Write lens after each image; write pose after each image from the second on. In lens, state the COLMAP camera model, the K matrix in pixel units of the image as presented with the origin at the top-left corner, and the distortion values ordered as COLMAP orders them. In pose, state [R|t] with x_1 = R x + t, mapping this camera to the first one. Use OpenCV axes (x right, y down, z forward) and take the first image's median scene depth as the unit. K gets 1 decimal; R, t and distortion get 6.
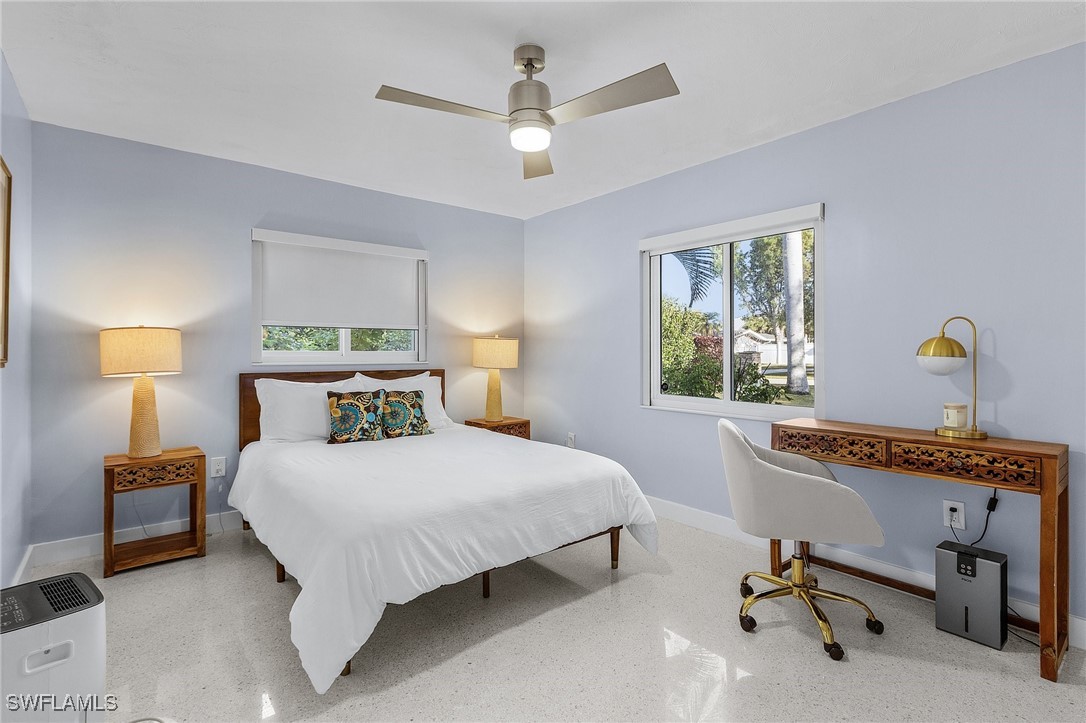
lens RADIAL K [[518.7, 0, 540.4], [0, 518.7, 355.9], [0, 0, 1]] dist [-0.002459, -0.000032]
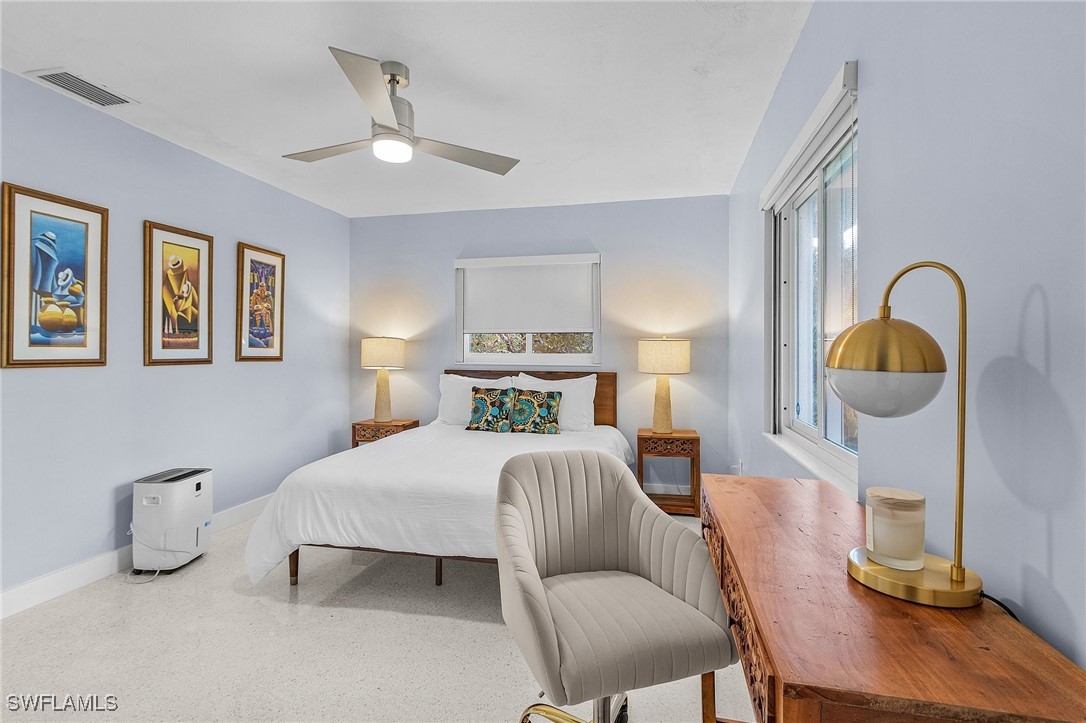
lens RADIAL K [[518.7, 0, 540.4], [0, 518.7, 355.9], [0, 0, 1]] dist [-0.002459, -0.000032]
pose [[0.608863, 0.006568, -0.793248, 0.629303], [-0.011955, 0.999928, -0.000897, -0.003742], [0.793185, 0.010029, 0.608898, 0.375687]]
